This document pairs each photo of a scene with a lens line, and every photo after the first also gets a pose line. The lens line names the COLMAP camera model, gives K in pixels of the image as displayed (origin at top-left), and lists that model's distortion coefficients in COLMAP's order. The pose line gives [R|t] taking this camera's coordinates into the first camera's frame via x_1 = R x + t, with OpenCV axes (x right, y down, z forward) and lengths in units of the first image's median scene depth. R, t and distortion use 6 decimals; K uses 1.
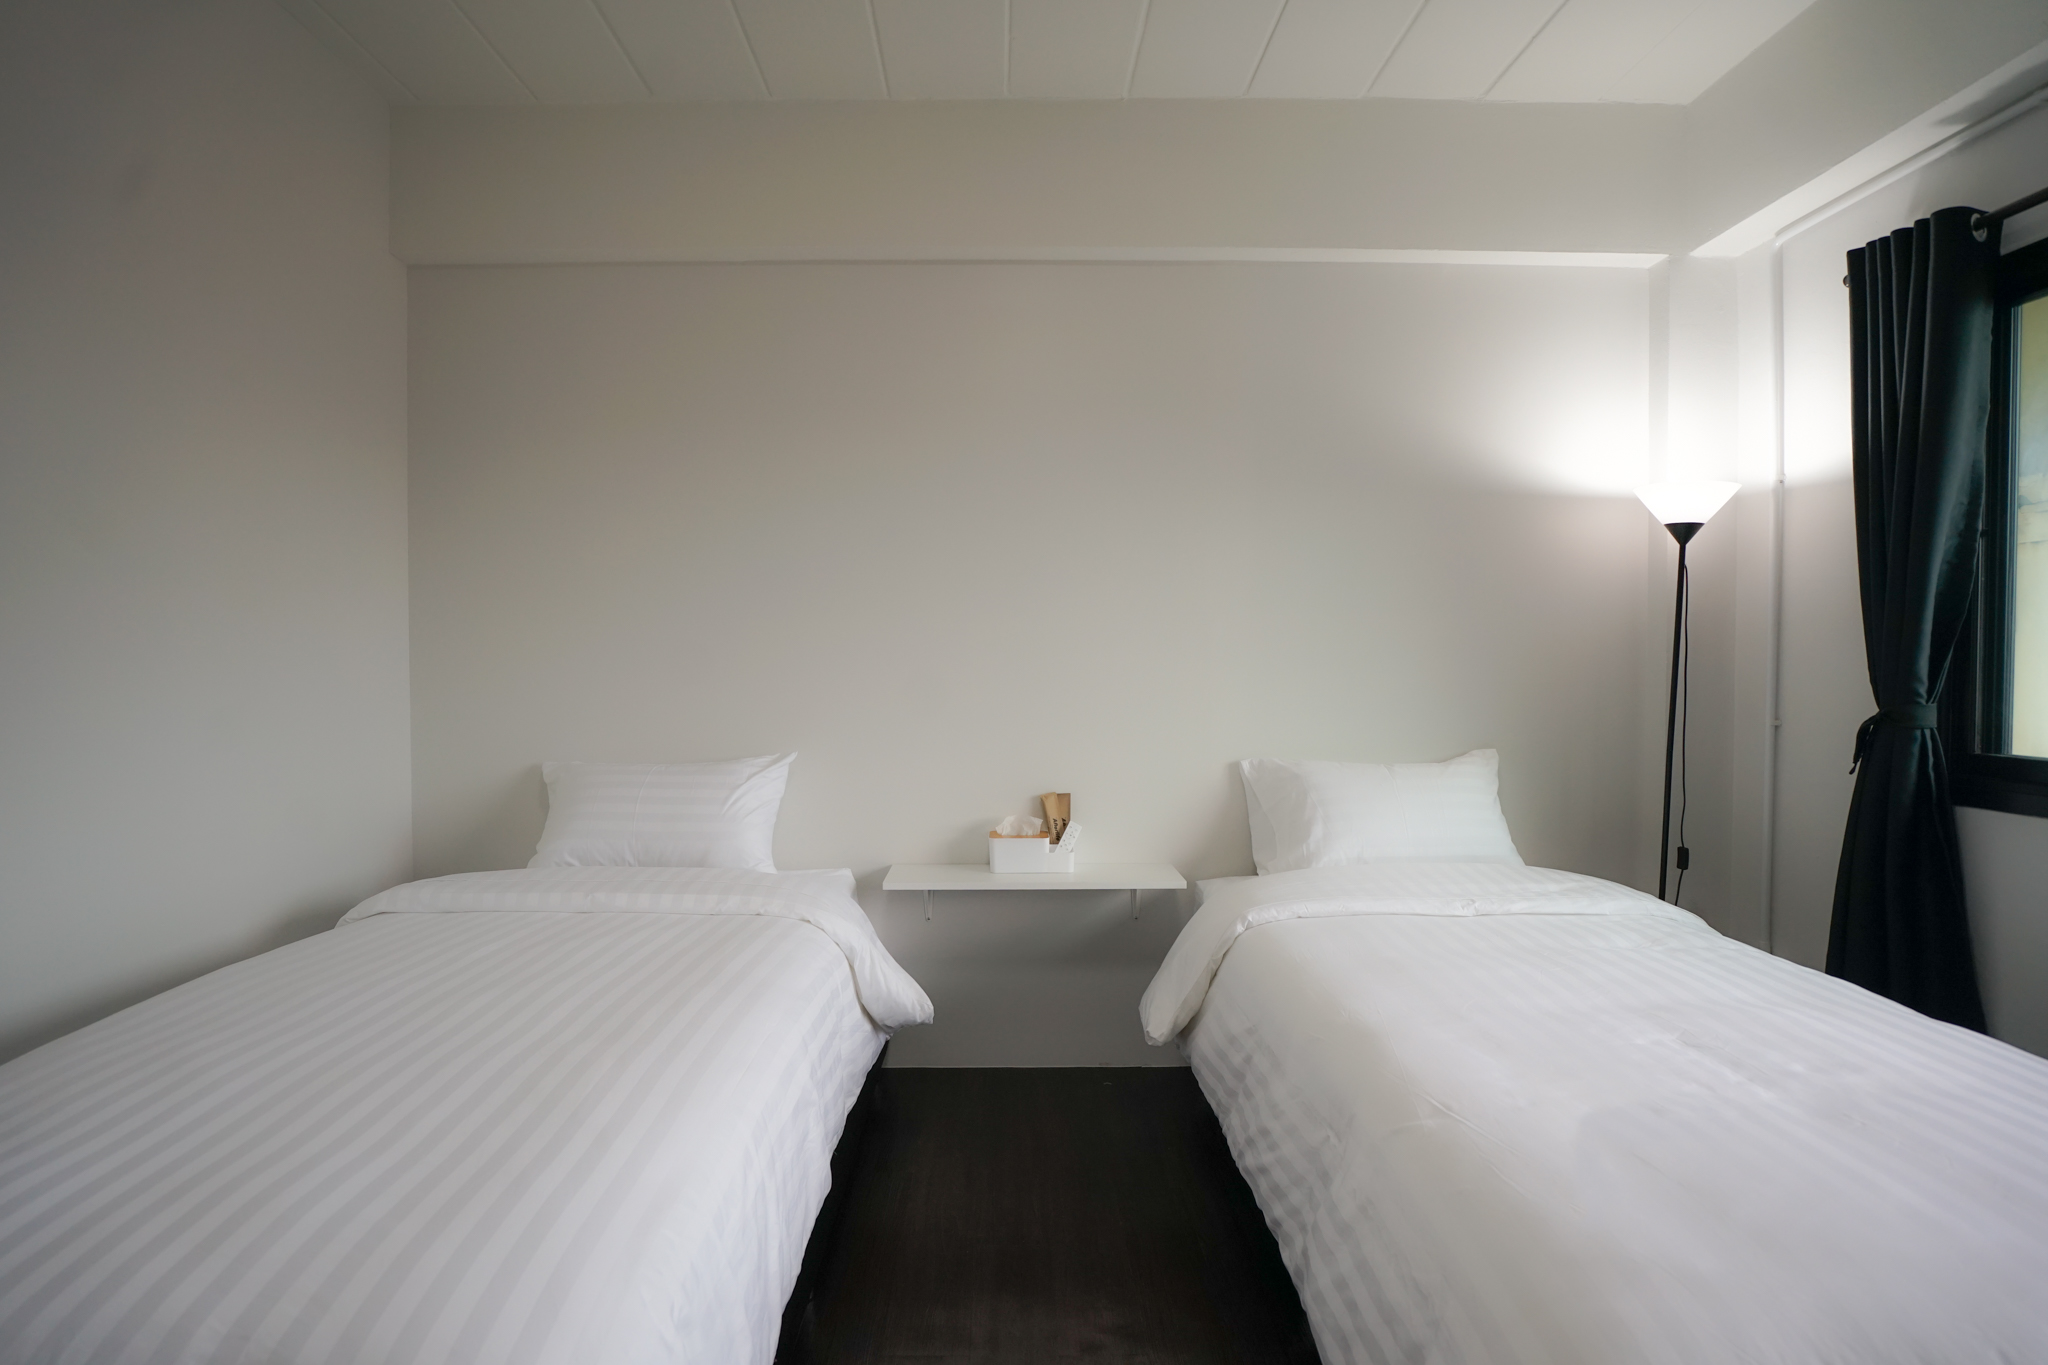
lens RADIAL K [[955.9, 0, 1035.2], [0, 955.9, 683.9], [0, 0, 1]] dist [-0.036950, 0.011289]
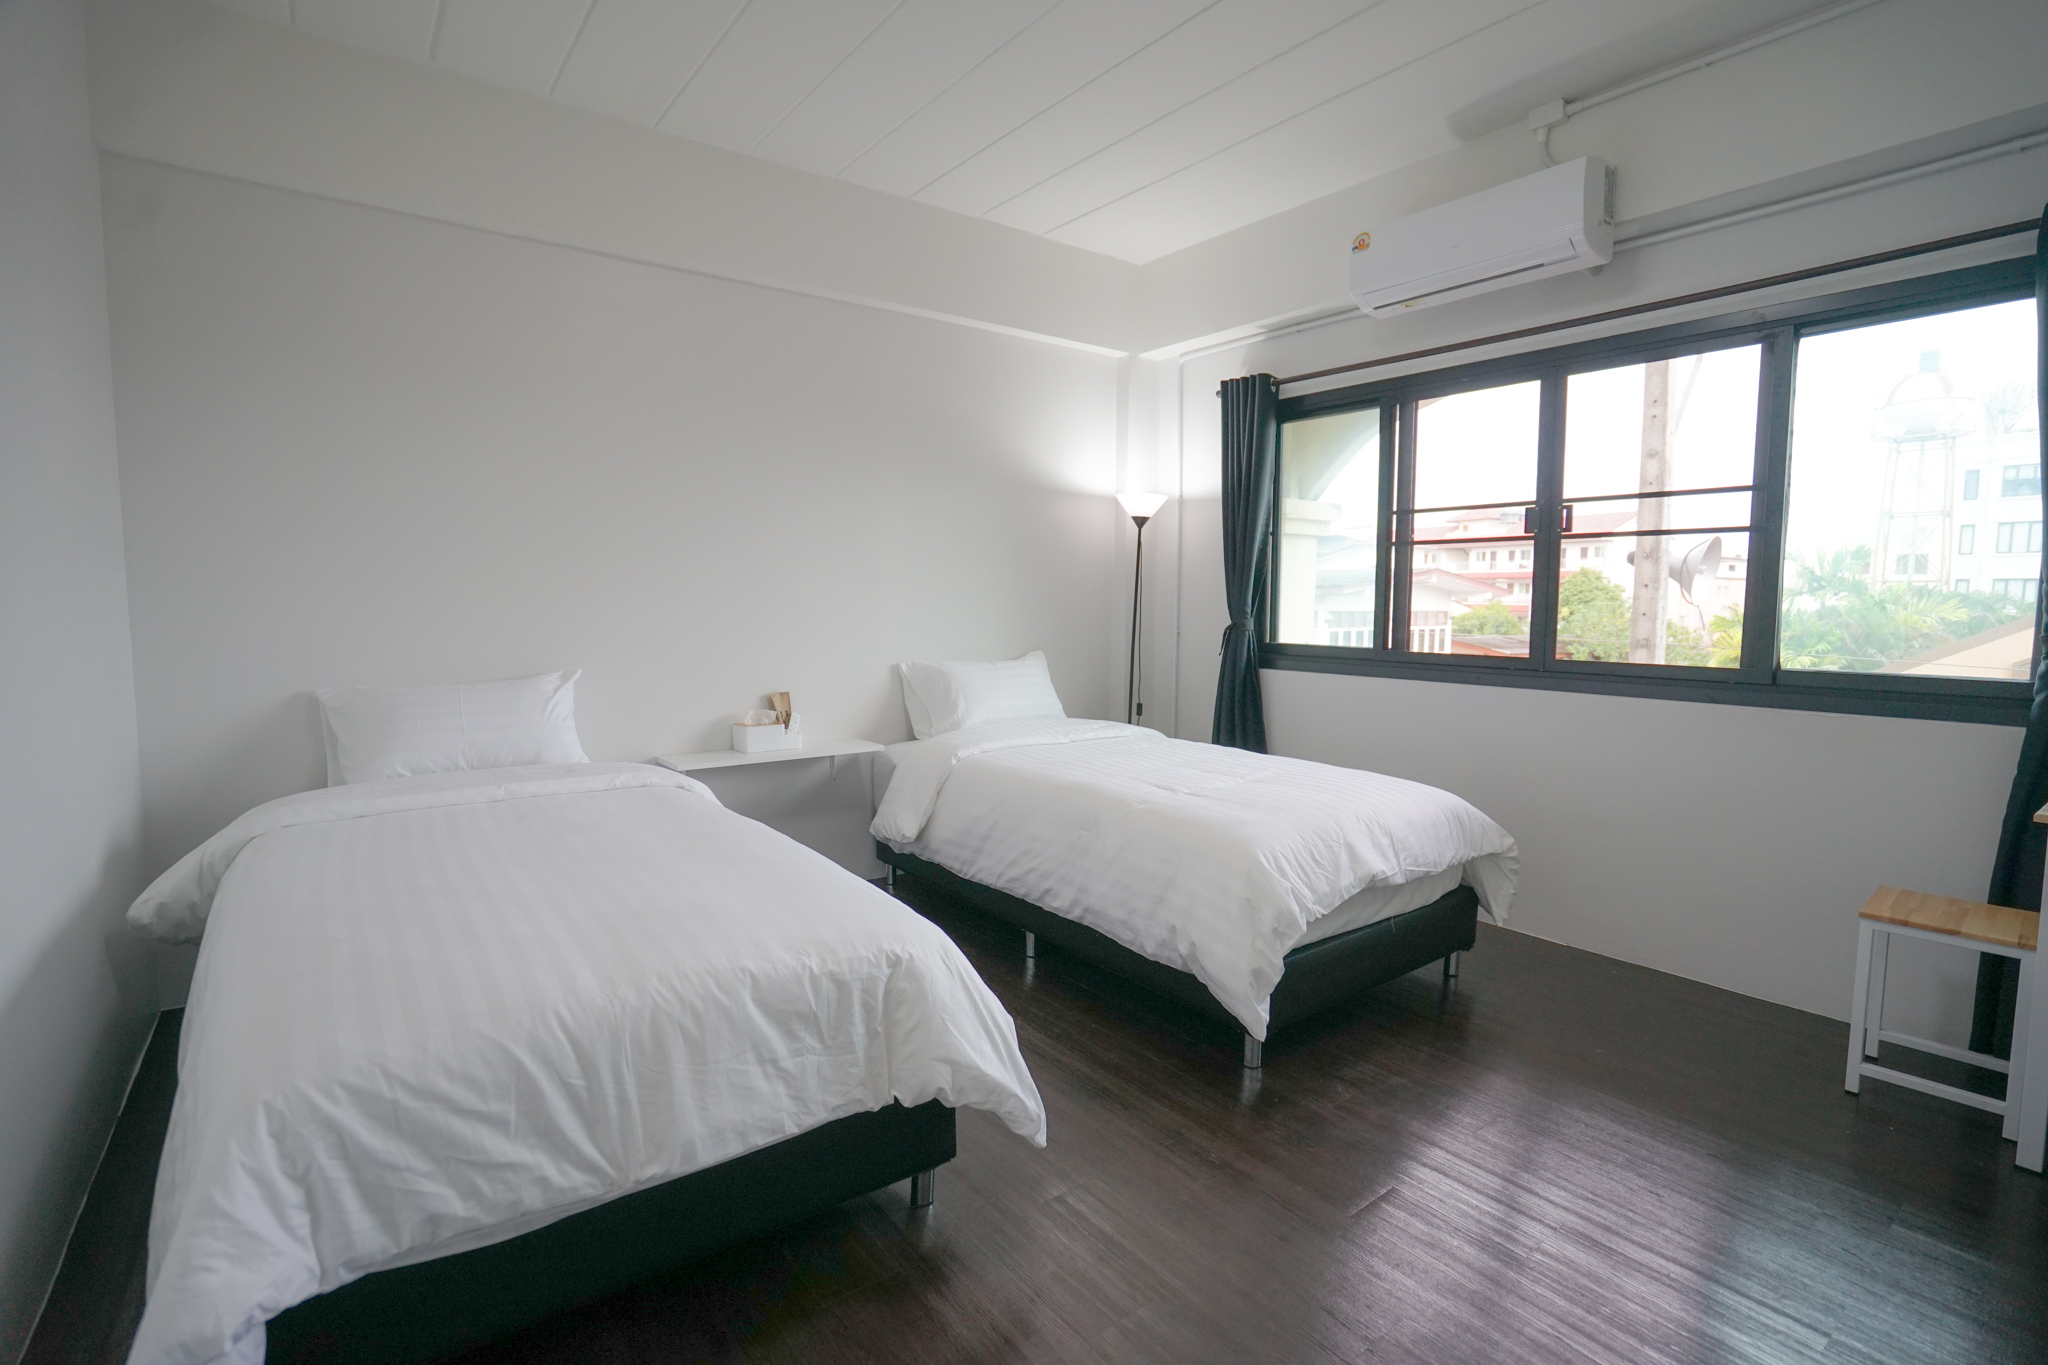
lens RADIAL K [[955.9, 0, 1037.1], [0, 955.9, 675.5], [0, 0, 1]] dist [-0.036950, 0.011289]
pose [[0.797886, -0.042350, 0.601319, -0.529714], [0.006140, 0.998048, 0.062144, 0.011415], [-0.602778, -0.045892, 0.796588, -0.297167]]
